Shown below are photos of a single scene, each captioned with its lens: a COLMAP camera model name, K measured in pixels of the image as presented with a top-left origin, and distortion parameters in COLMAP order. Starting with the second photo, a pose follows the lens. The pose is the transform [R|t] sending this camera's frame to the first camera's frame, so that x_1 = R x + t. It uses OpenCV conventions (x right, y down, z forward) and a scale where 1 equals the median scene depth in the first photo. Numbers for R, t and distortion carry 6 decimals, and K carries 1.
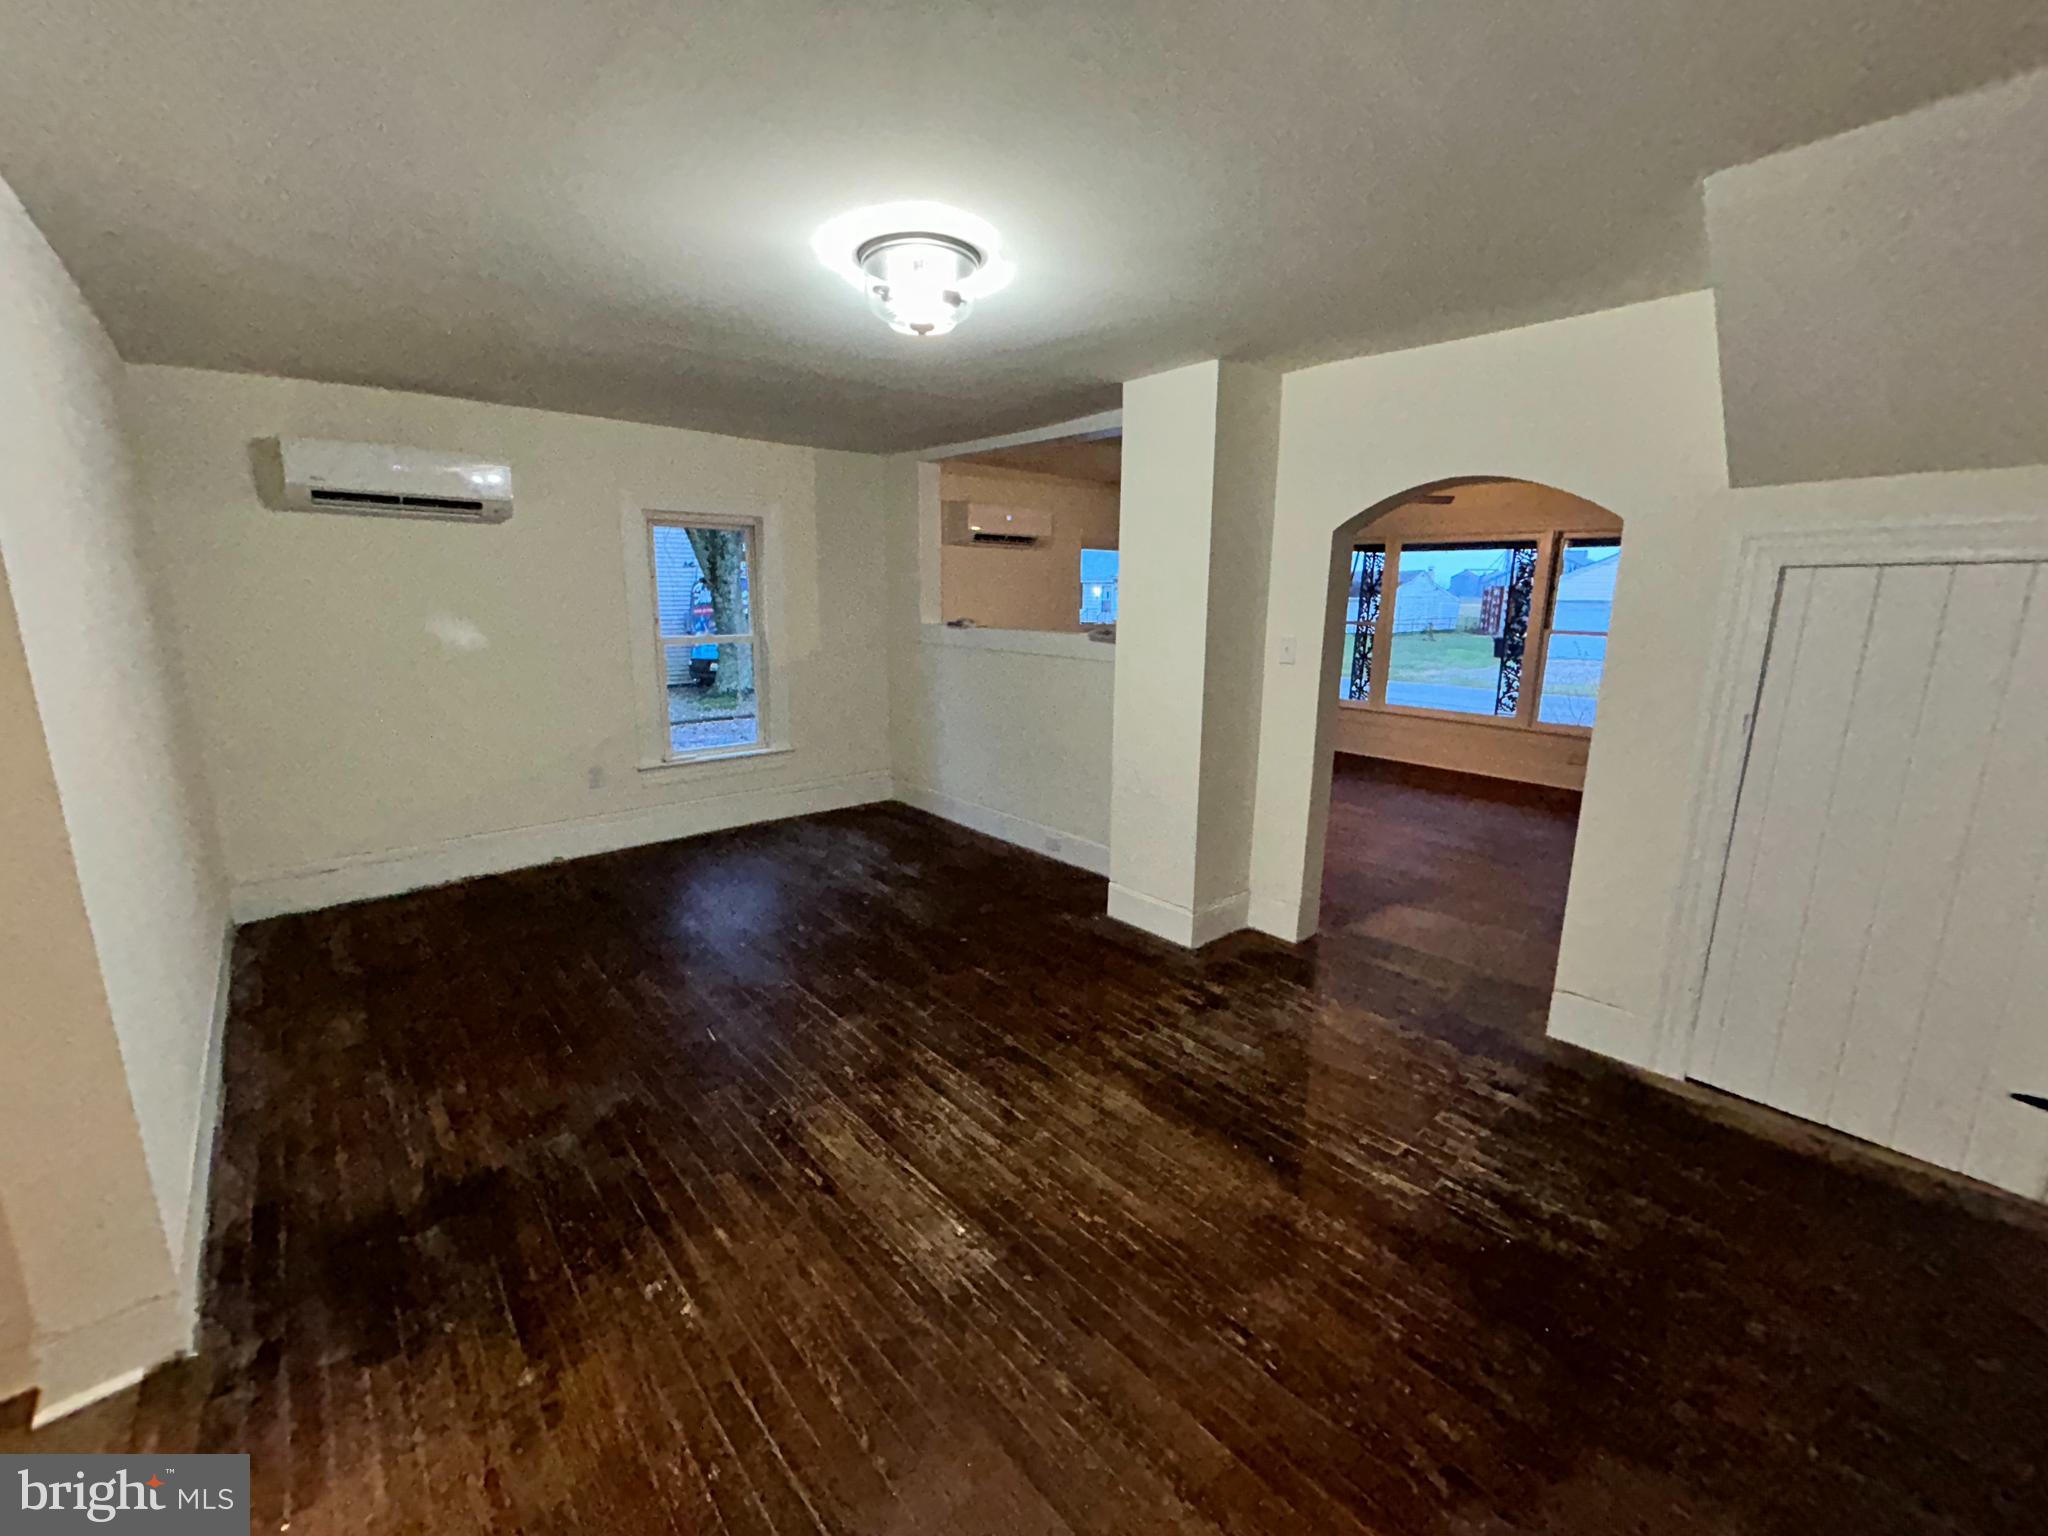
lens RADIAL K [[829.3, 0, 1016.2], [0, 829.3, 766.8], [0, 0, 1]] dist [-0.001586, -0.000557]
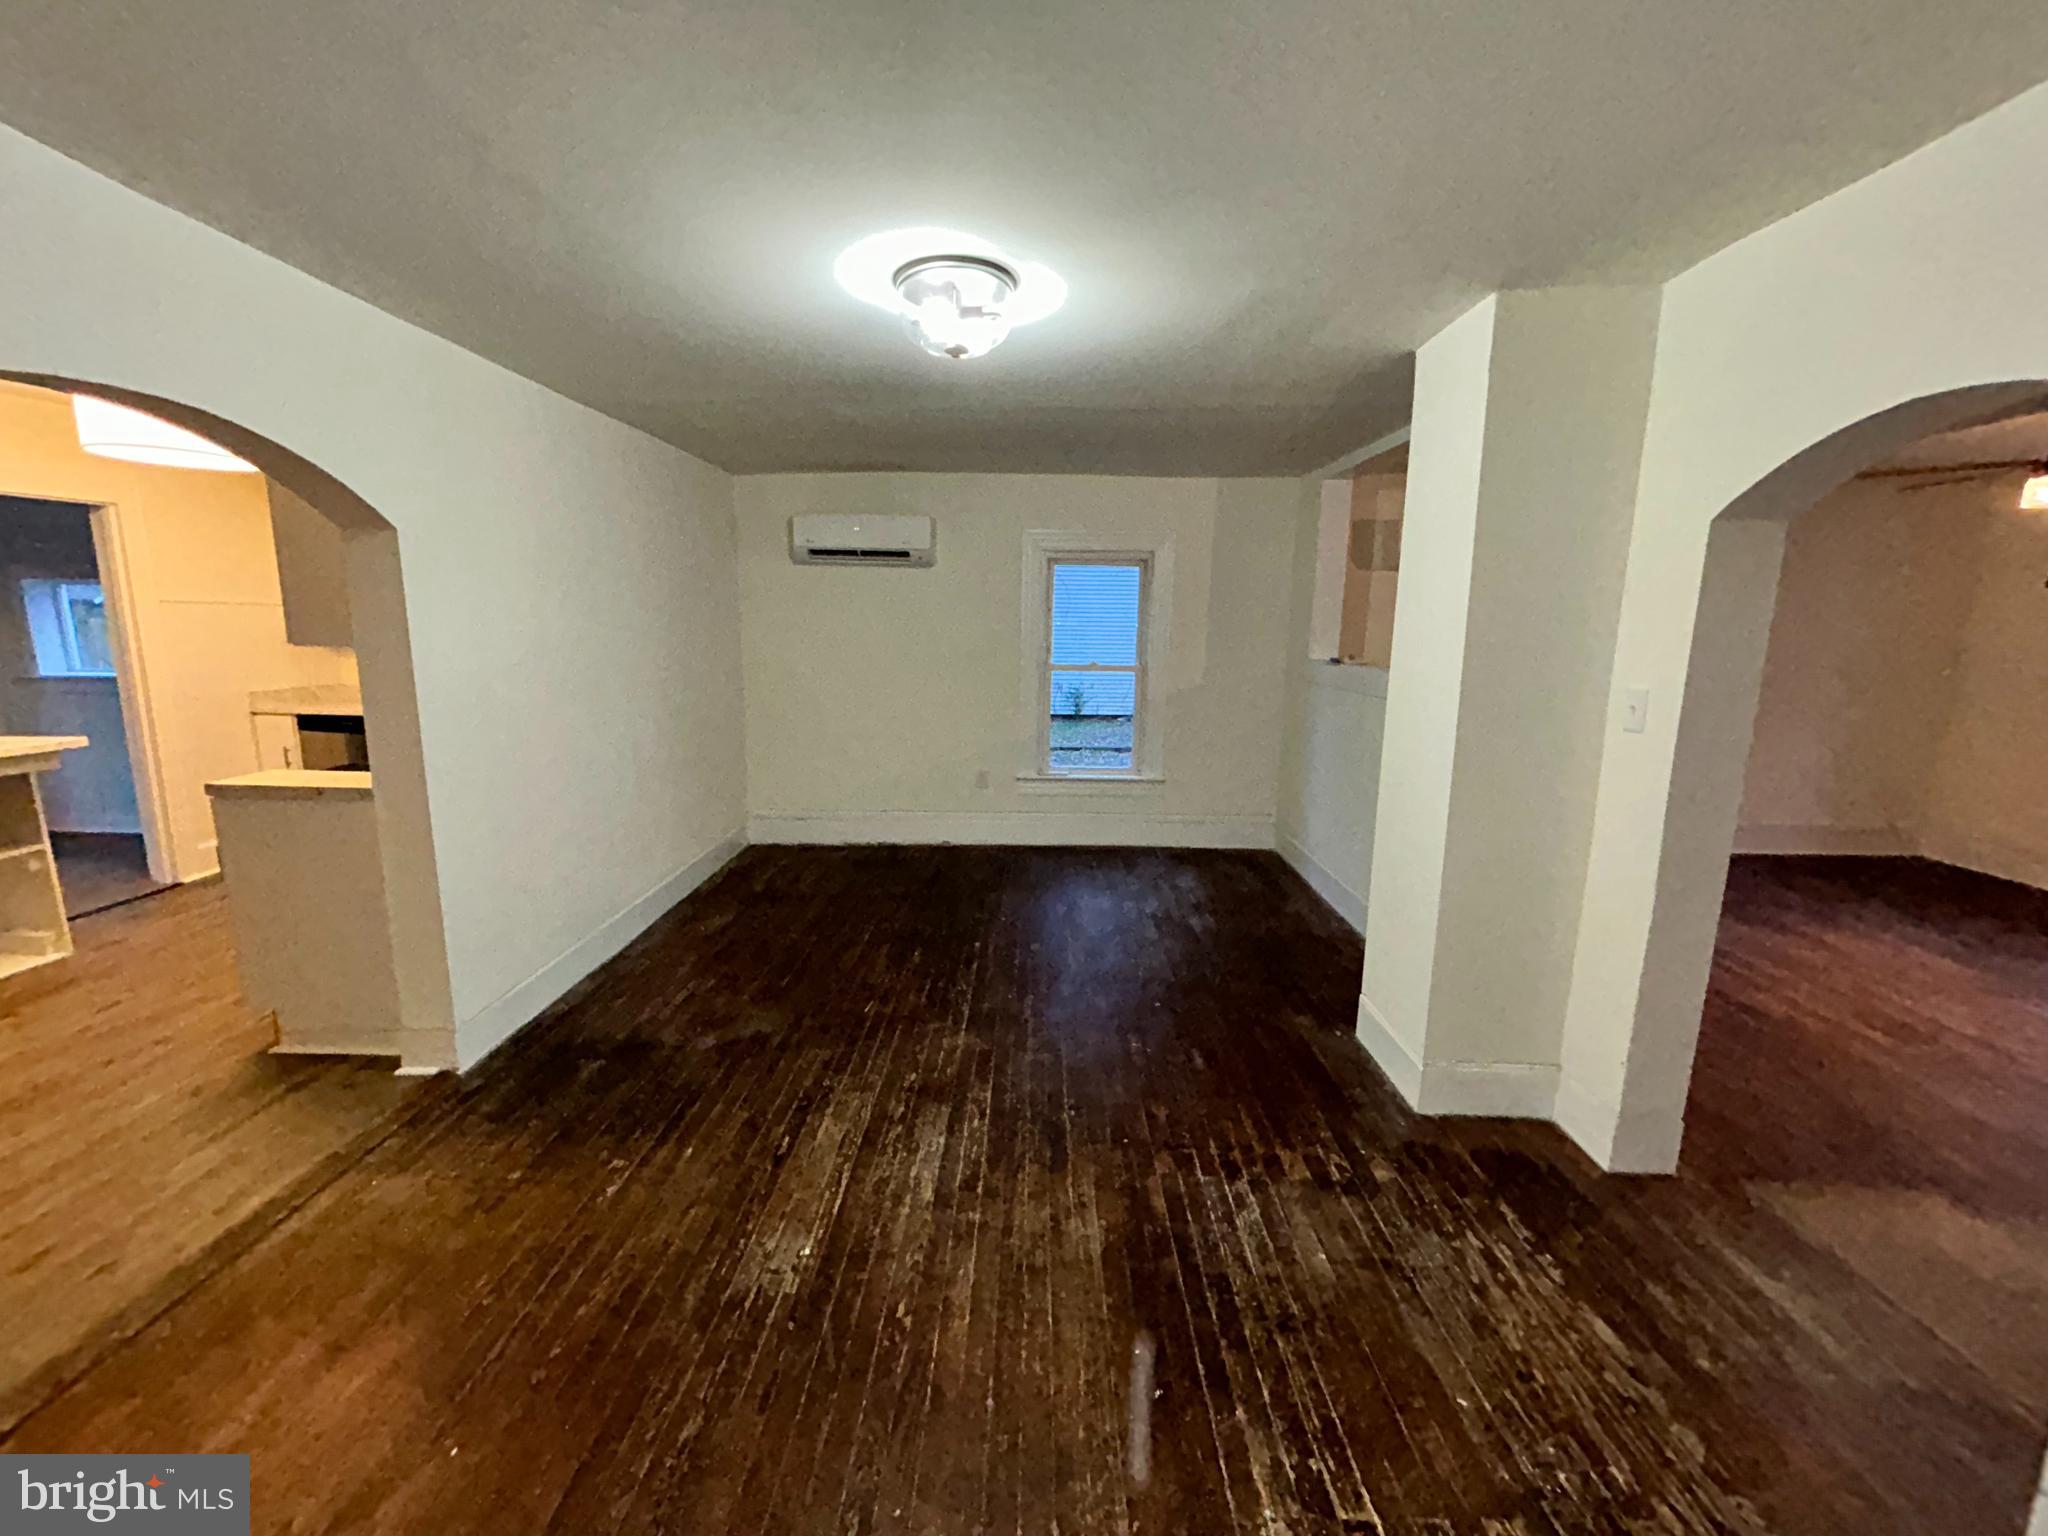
lens RADIAL K [[829.3, 0, 1017.3], [0, 829.3, 759.8], [0, 0, 1]] dist [-0.001586, -0.000557]
pose [[0.736532, 0.109782, -0.667434, 0.546114], [-0.145562, 0.989347, 0.002100, -0.044441], [0.660555, 0.095606, 0.744666, 0.288921]]
